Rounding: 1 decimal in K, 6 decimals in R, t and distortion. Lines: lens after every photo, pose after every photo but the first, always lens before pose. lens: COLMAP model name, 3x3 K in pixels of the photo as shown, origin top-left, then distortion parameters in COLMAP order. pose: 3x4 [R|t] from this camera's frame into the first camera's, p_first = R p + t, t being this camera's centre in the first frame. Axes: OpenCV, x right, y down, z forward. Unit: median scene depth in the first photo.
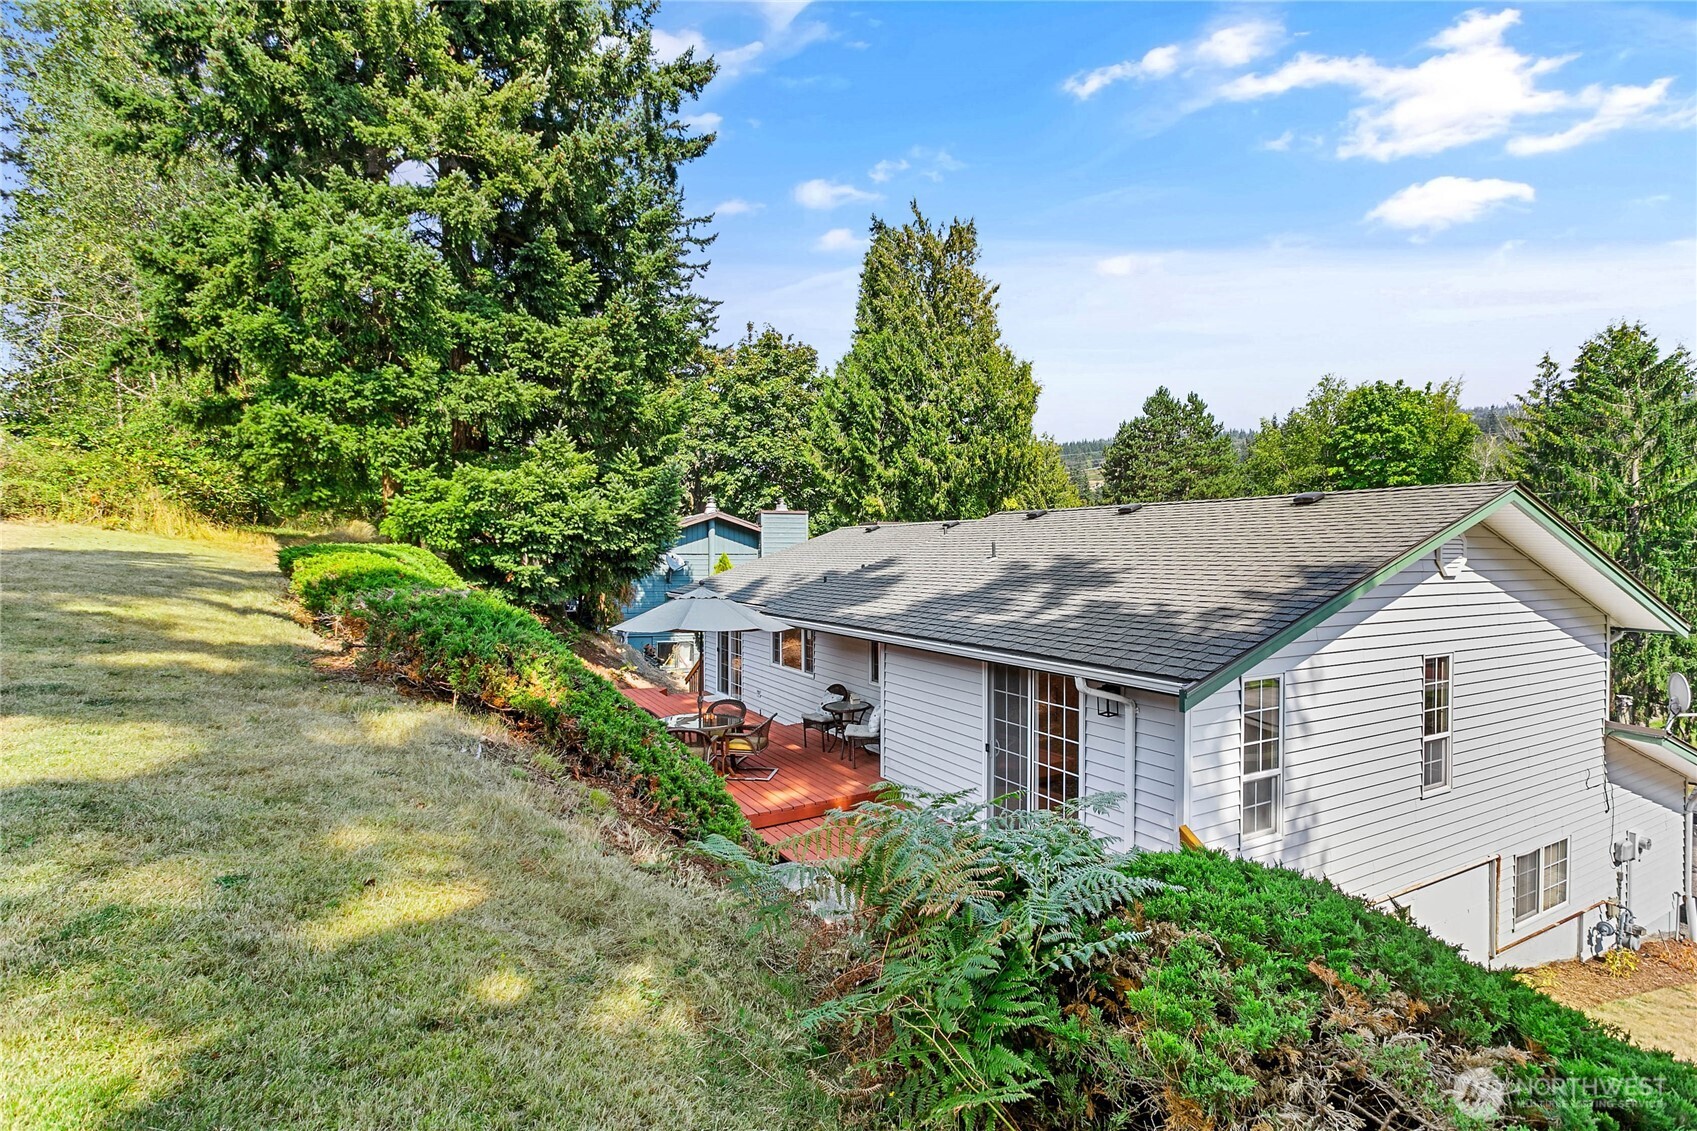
lens RADIAL K [[799.9, 0, 846.8], [0, 799.9, 557.6], [0, 0, 1]] dist [-0.001527, 0.003544]
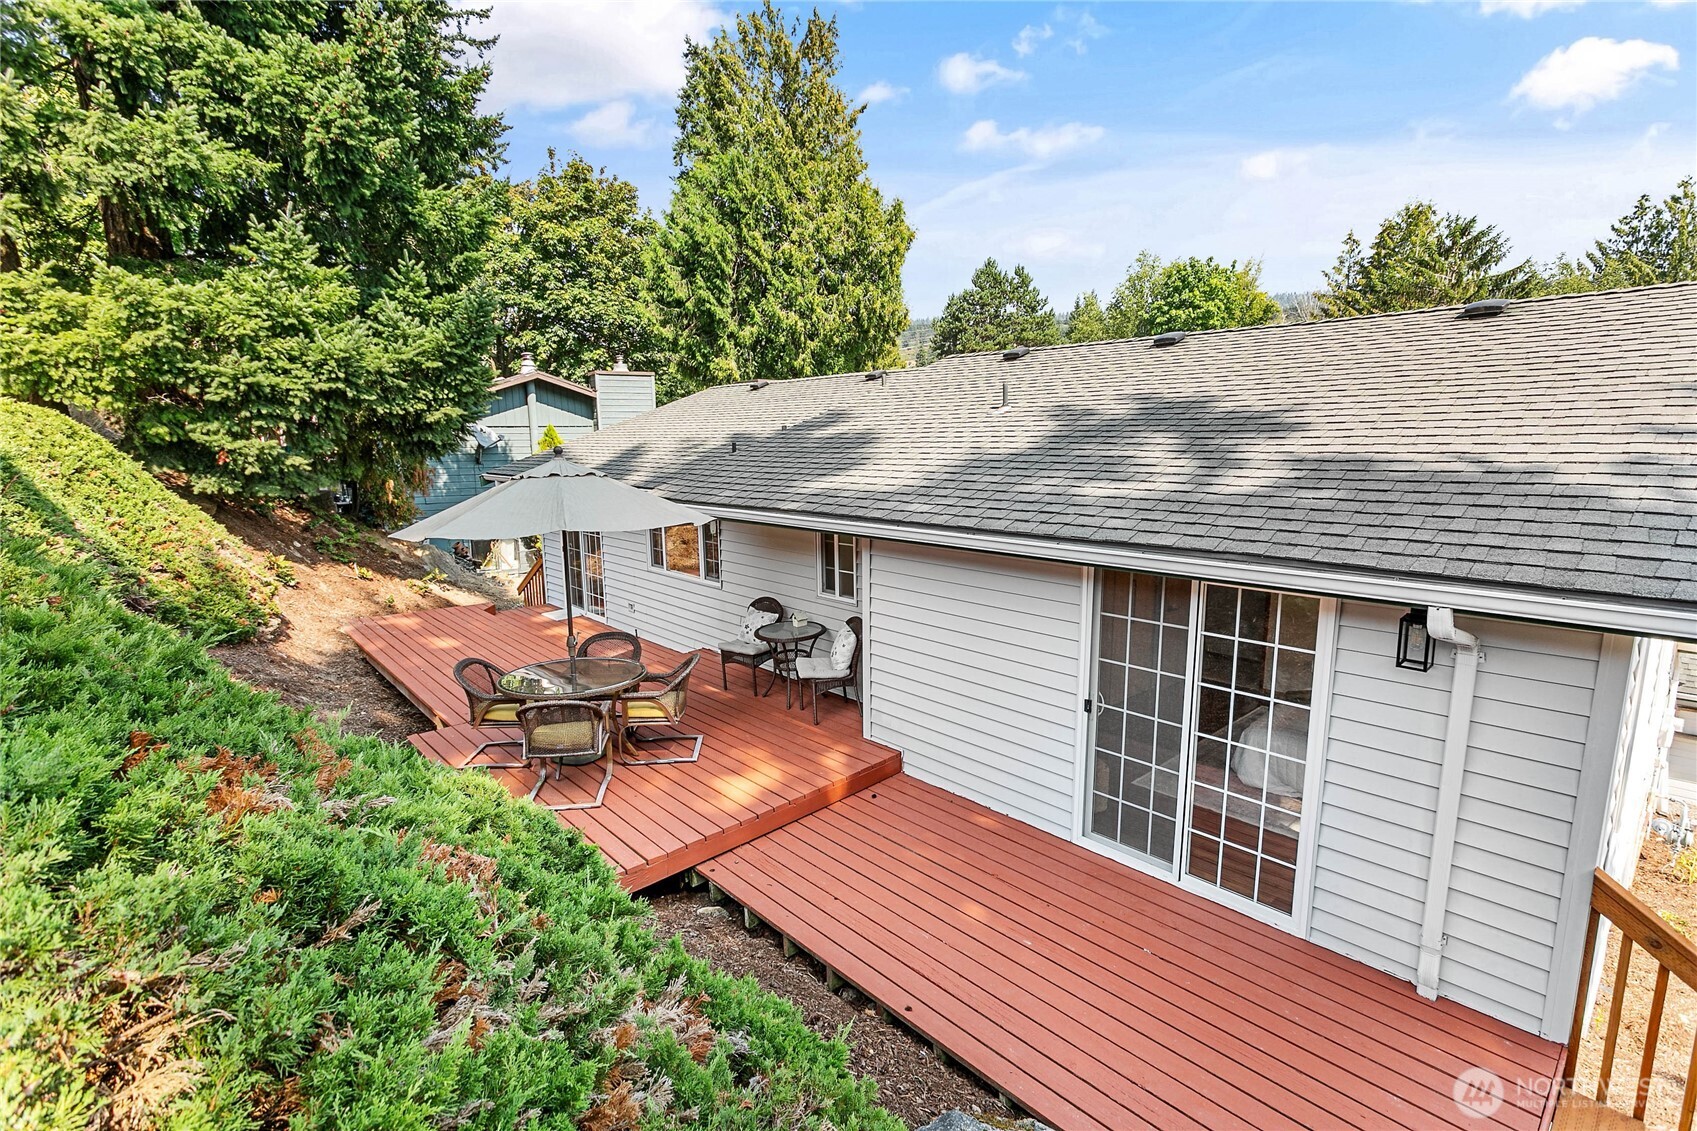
lens RADIAL K [[799.9, 0, 845.2], [0, 799.9, 563.7], [0, 0, 1]] dist [-0.001527, 0.003544]
pose [[0.975824, -0.046790, 0.213490, -0.044939], [0.013065, 0.987557, 0.156720, 0.010106], [-0.218166, -0.150142, 0.964293, 0.153377]]
